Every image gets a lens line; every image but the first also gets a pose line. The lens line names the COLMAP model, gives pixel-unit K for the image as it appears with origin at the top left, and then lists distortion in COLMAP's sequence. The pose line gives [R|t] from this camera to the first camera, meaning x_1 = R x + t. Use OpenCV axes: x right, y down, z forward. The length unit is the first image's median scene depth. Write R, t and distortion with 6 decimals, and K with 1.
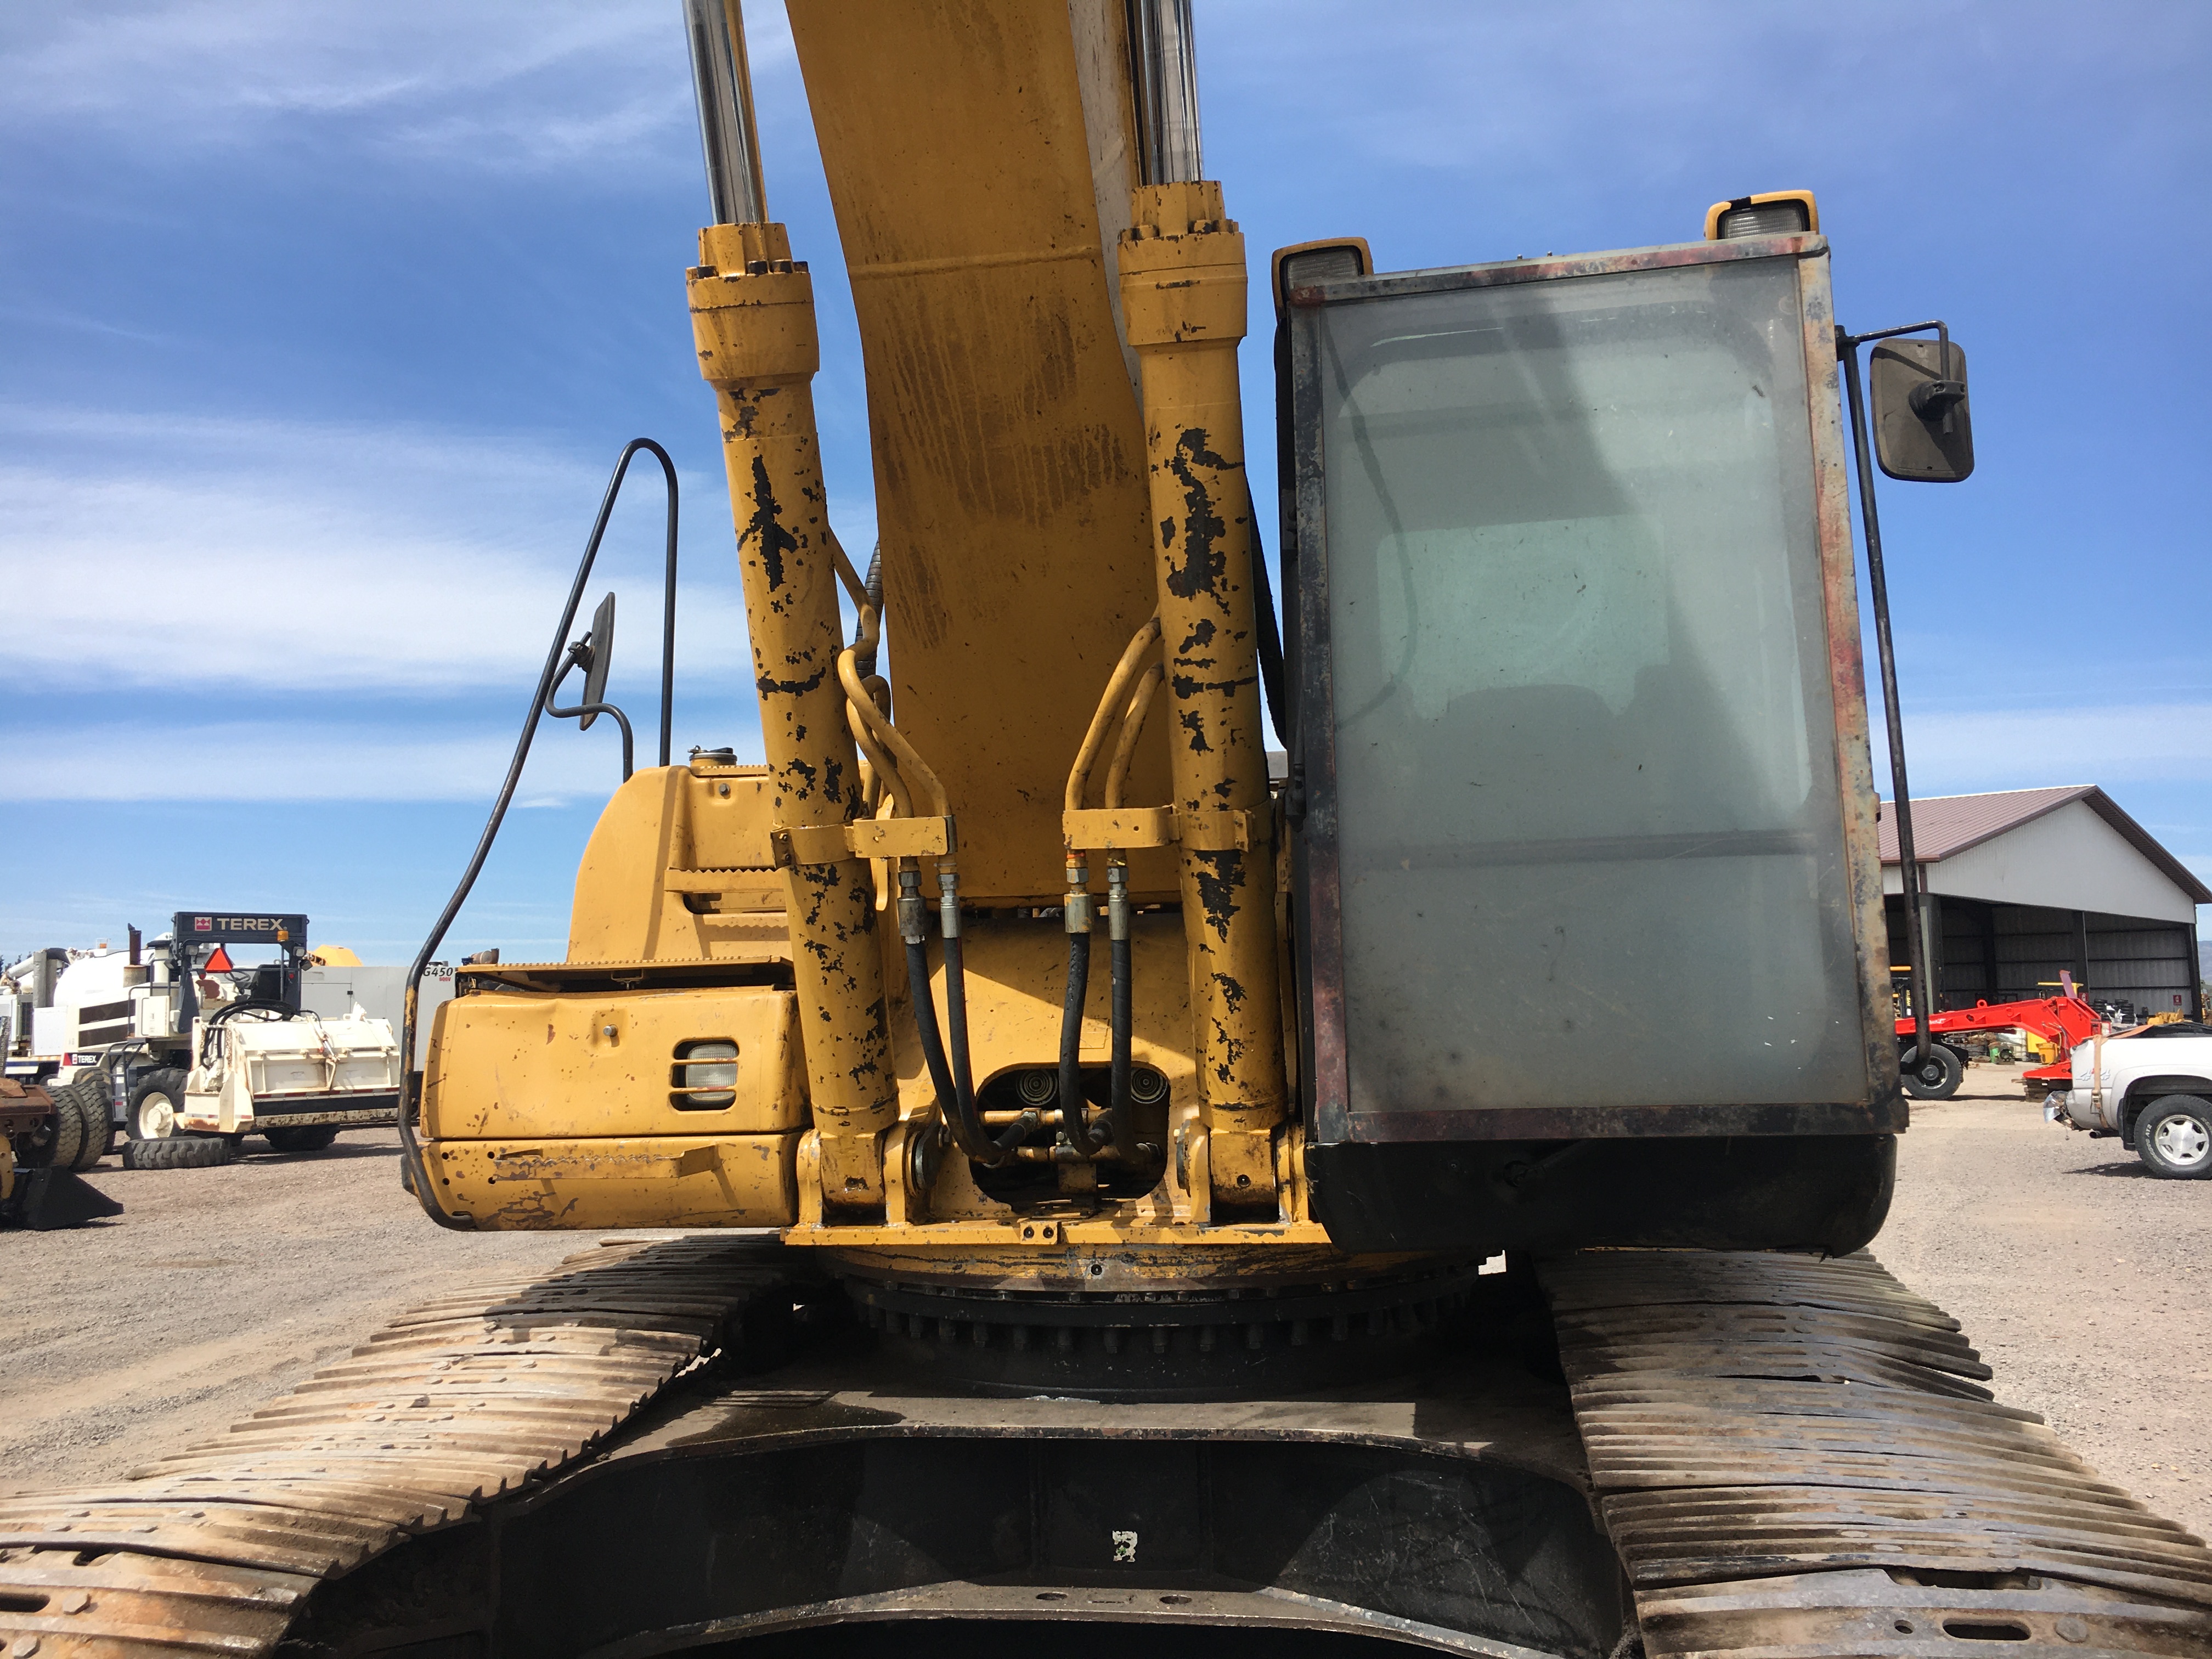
lens RADIAL K [[1888.0, 0, 1092.3], [0, 1888.0, 822.4], [0, 0, 1]] dist [0.060040, -0.058333]
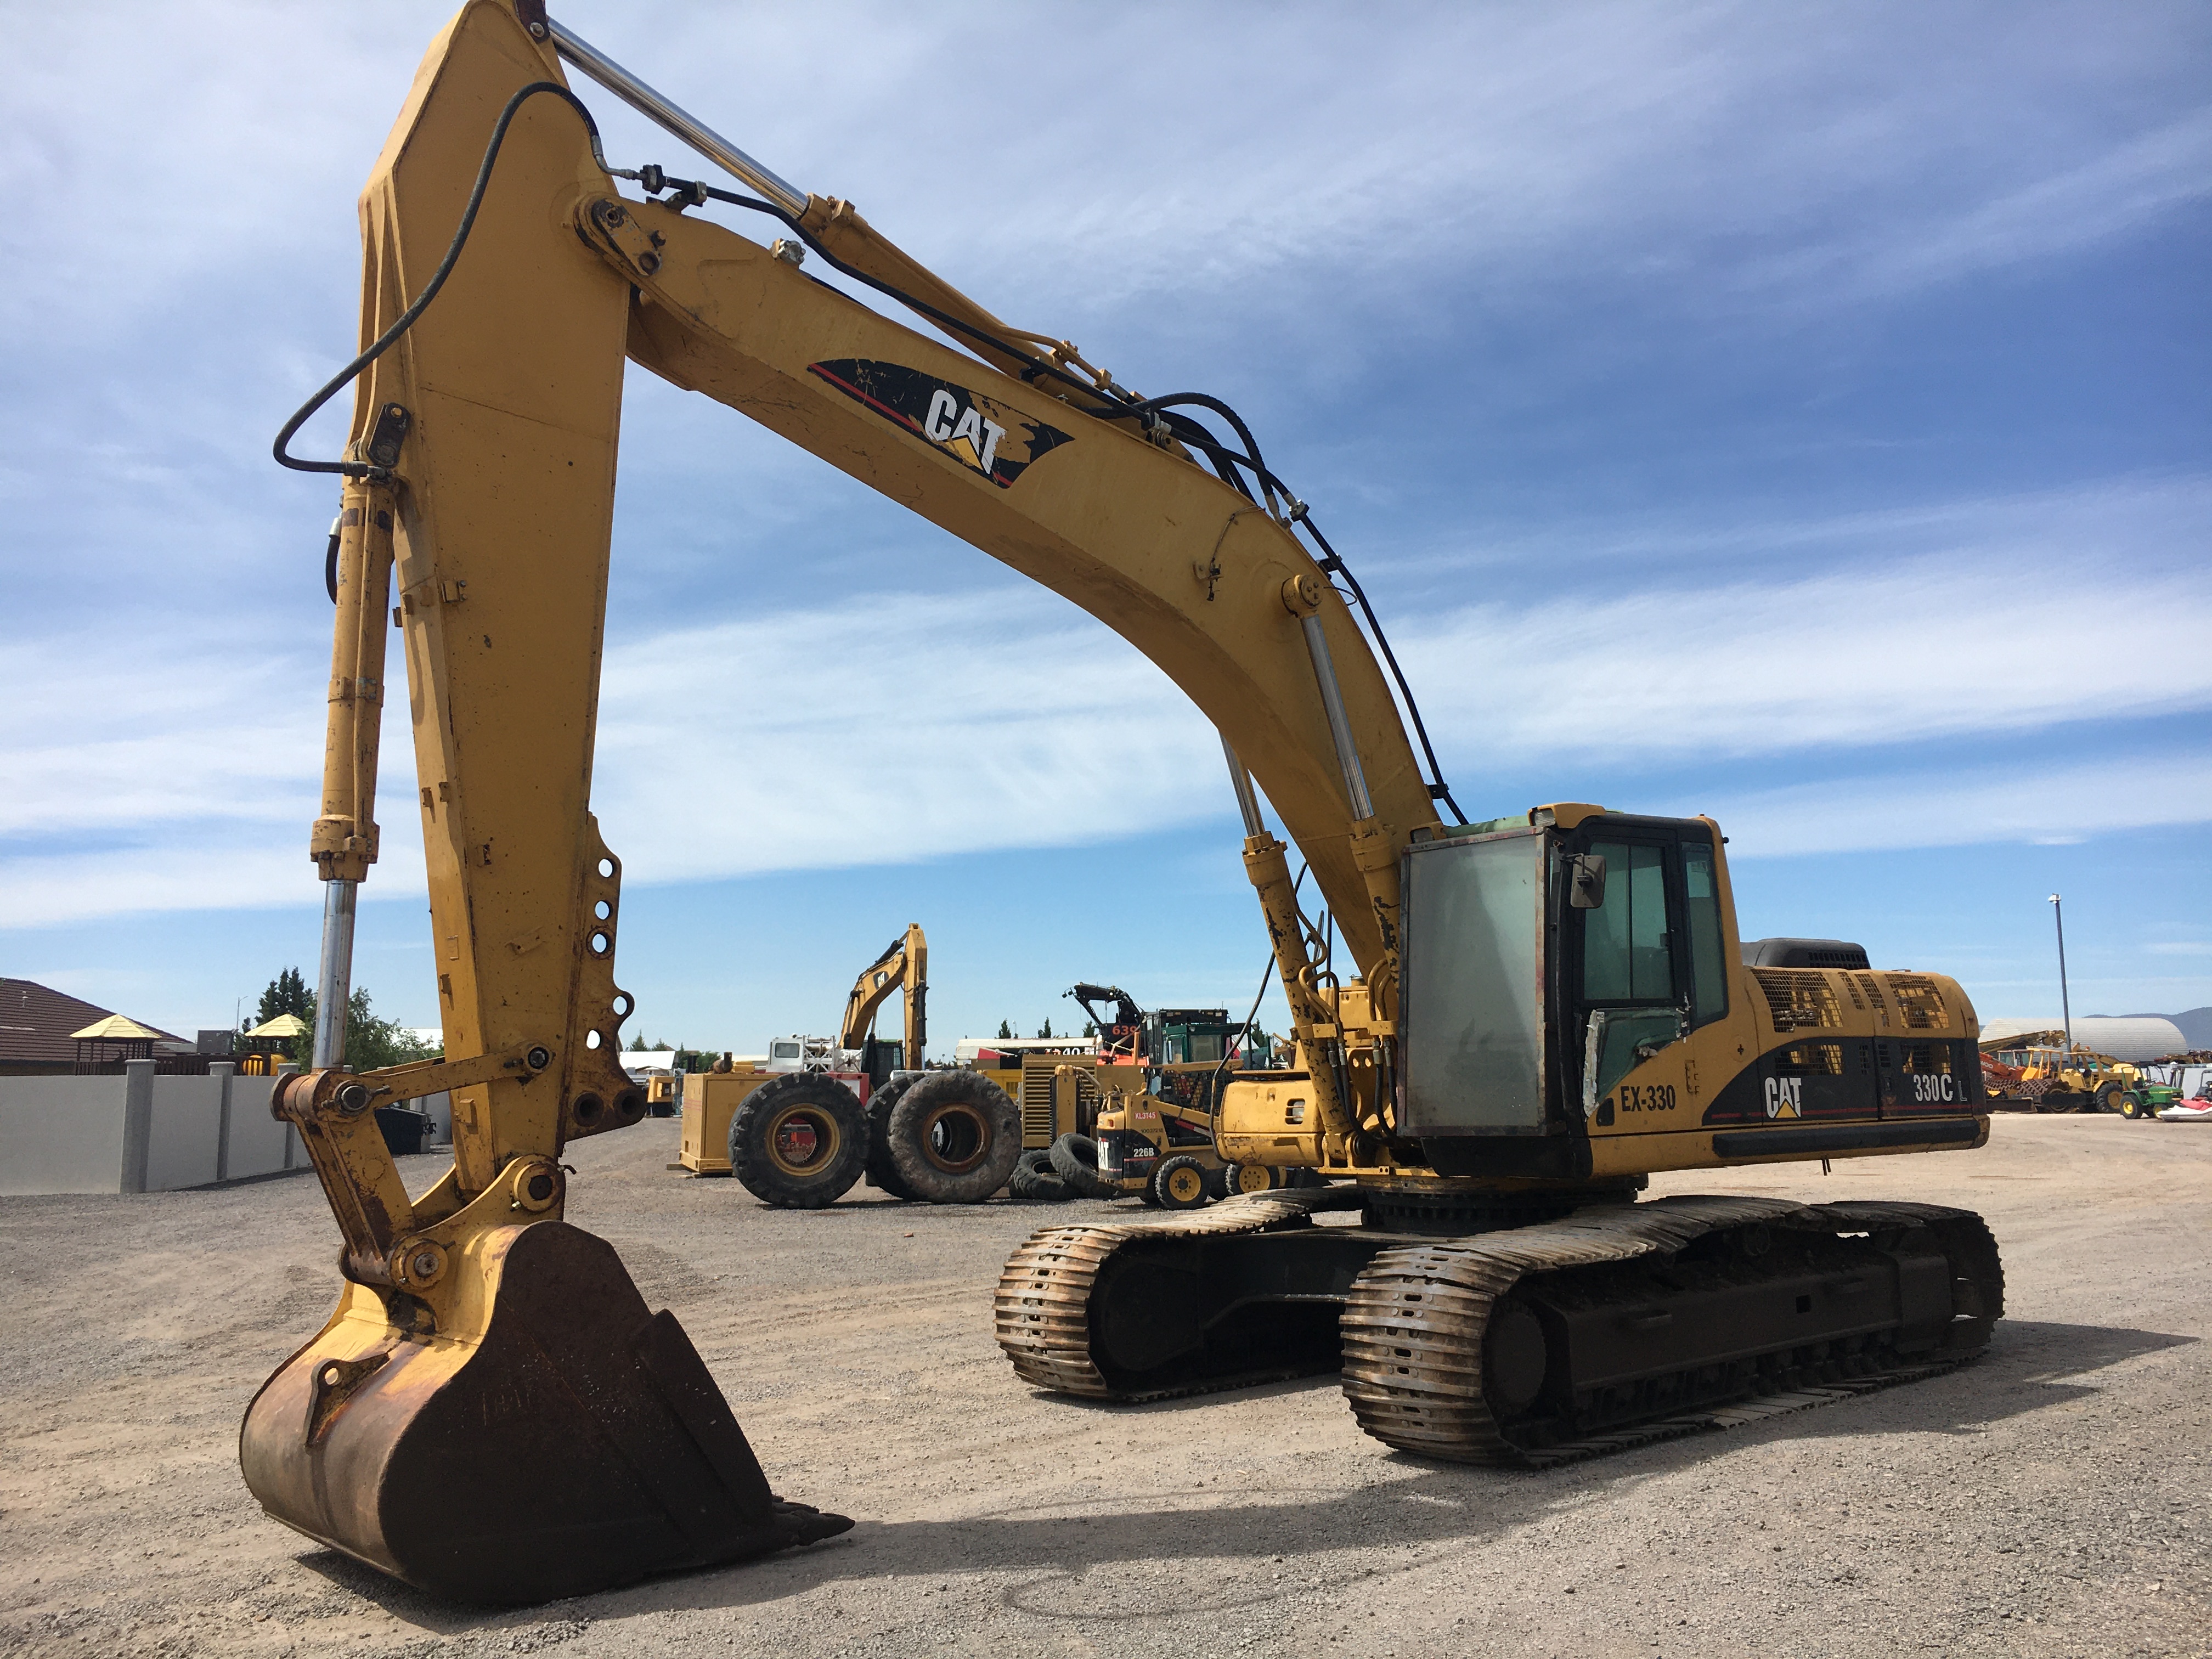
lens RADIAL K [[1888.0, 0, 1112.9], [0, 1888.0, 830.6], [0, 0, 1]] dist [0.060040, -0.058333]
pose [[0.781768, -0.076133, -0.618905, 0.303459], [0.064251, 0.997071, -0.041493, -0.041191], [0.620251, -0.007328, 0.784369, -0.306328]]
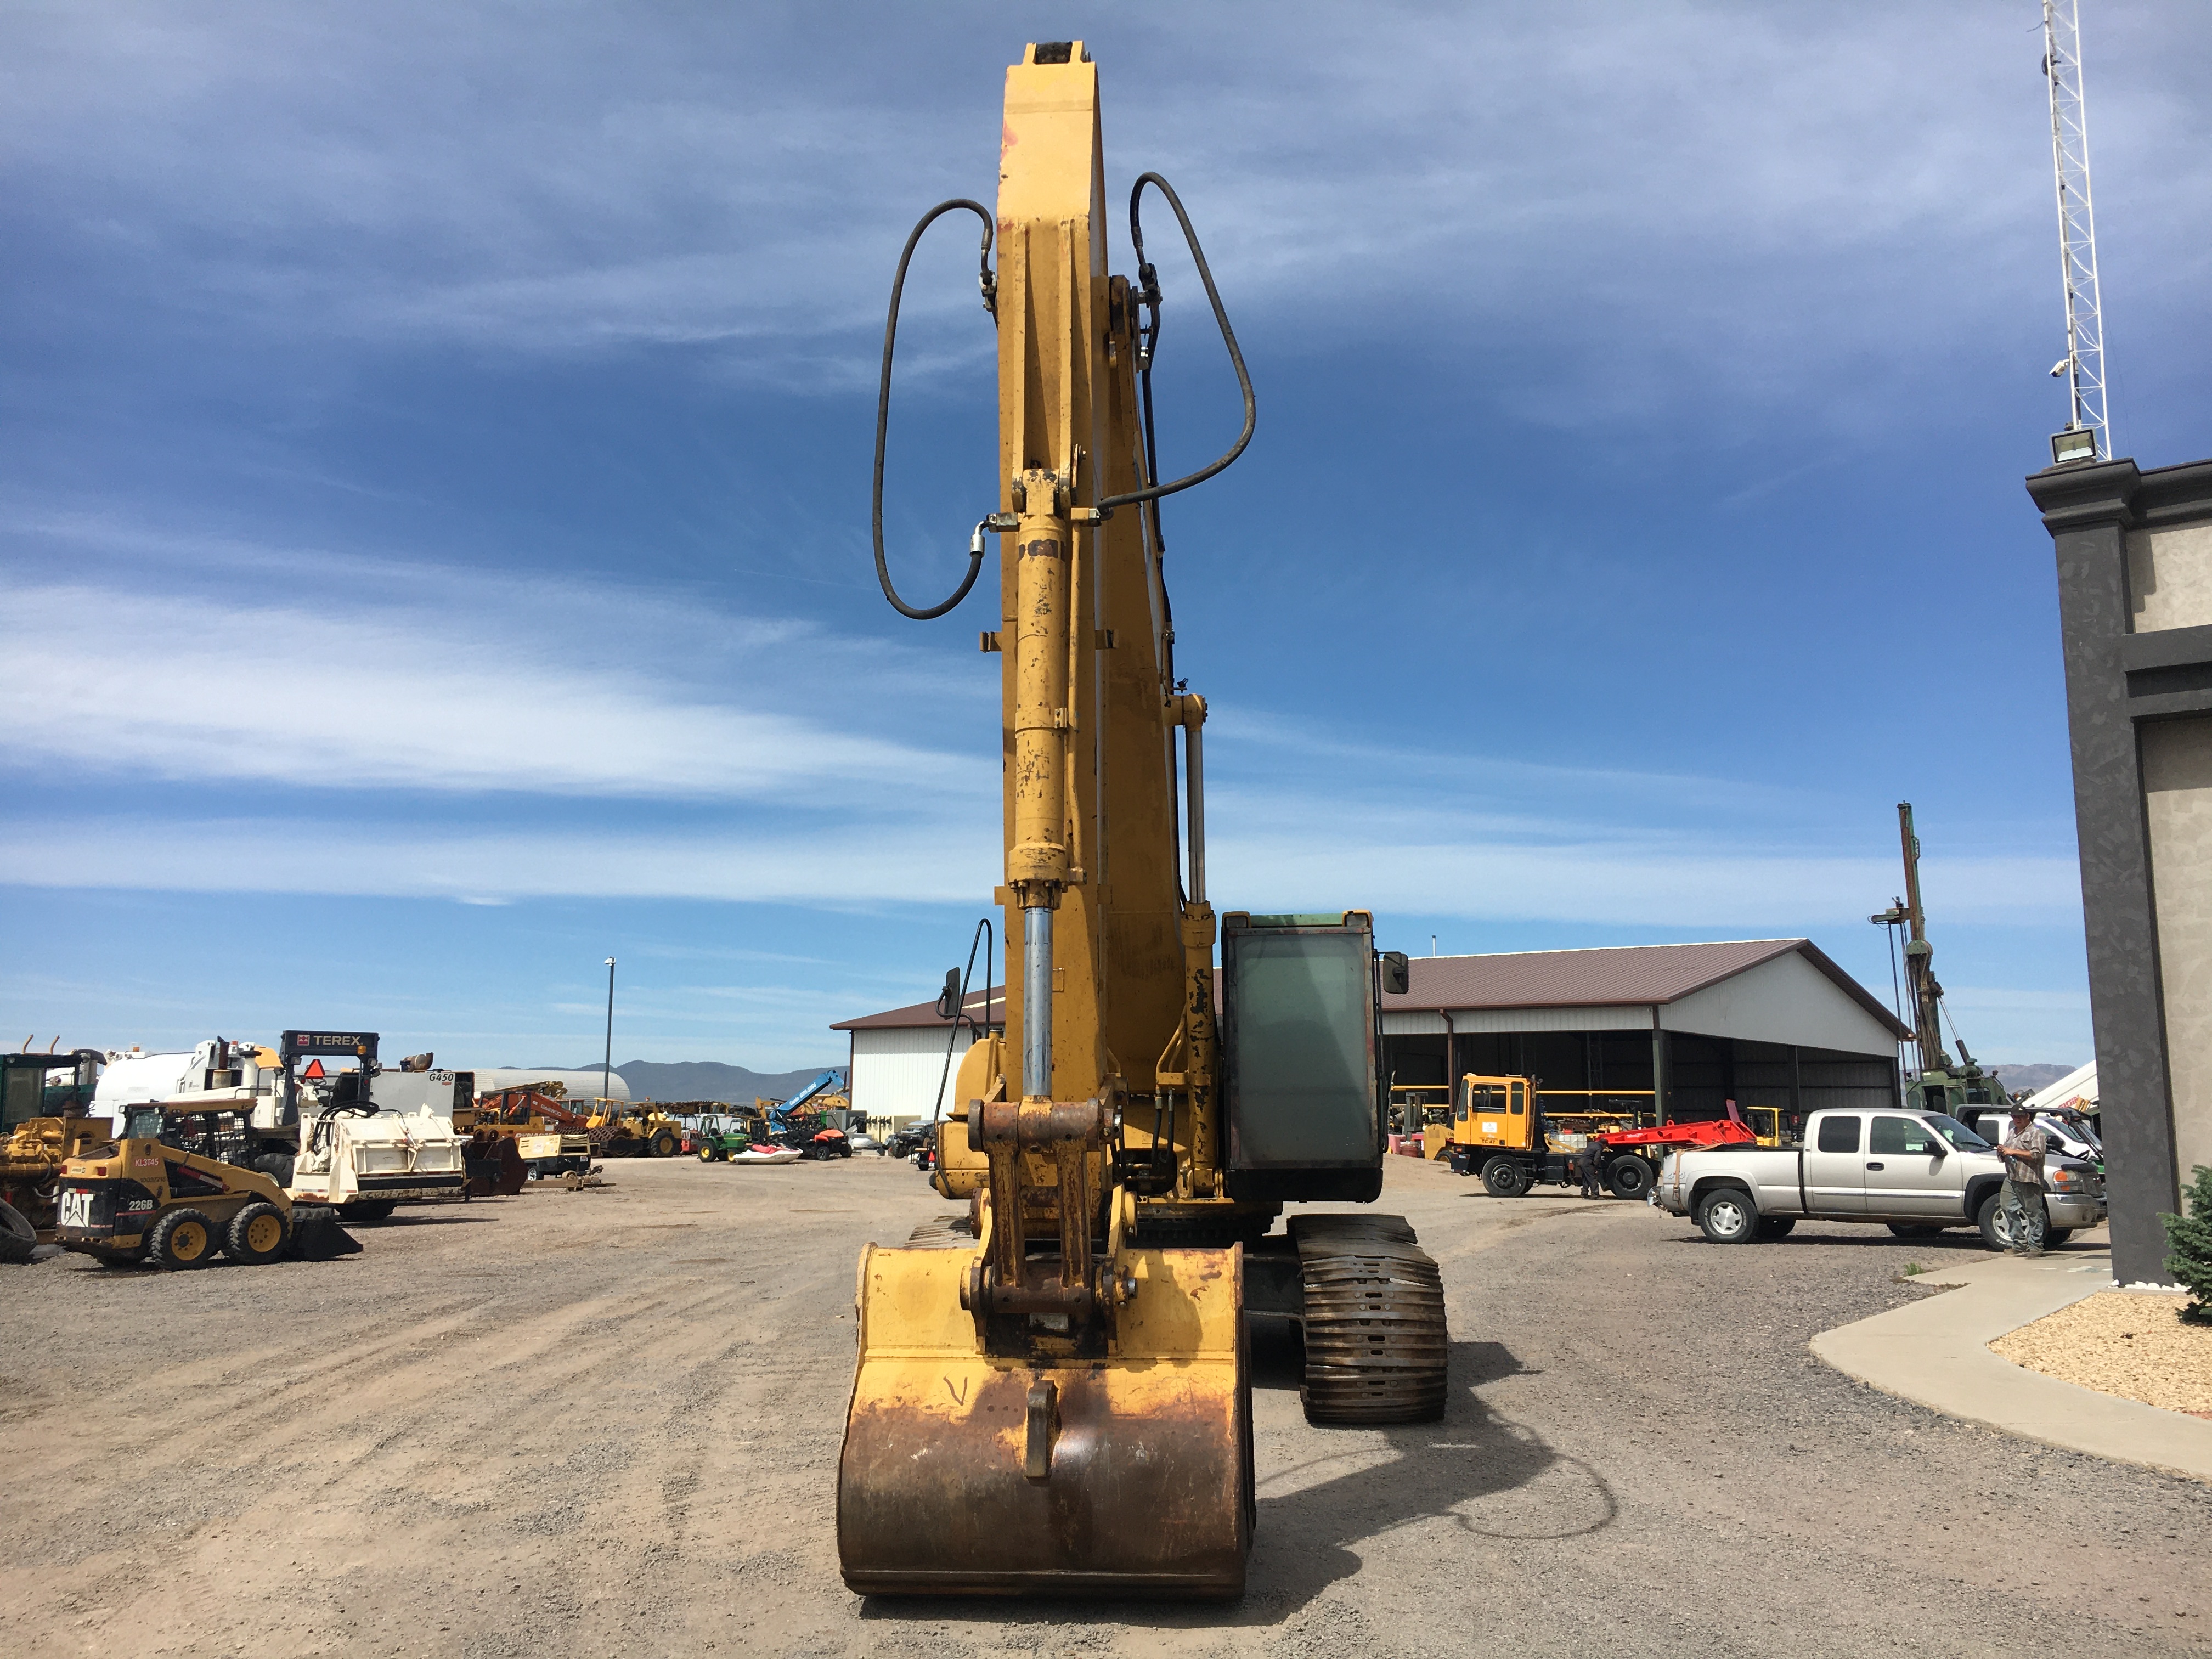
lens RADIAL K [[1888.0, 0, 1118.7], [0, 1888.0, 837.5], [0, 0, 1]] dist [0.060040, -0.058333]
pose [[0.993719, 0.033764, 0.106689, -0.093688], [-0.028788, 0.998440, -0.047833, -0.053882], [-0.108138, 0.044461, 0.993141, -0.486896]]
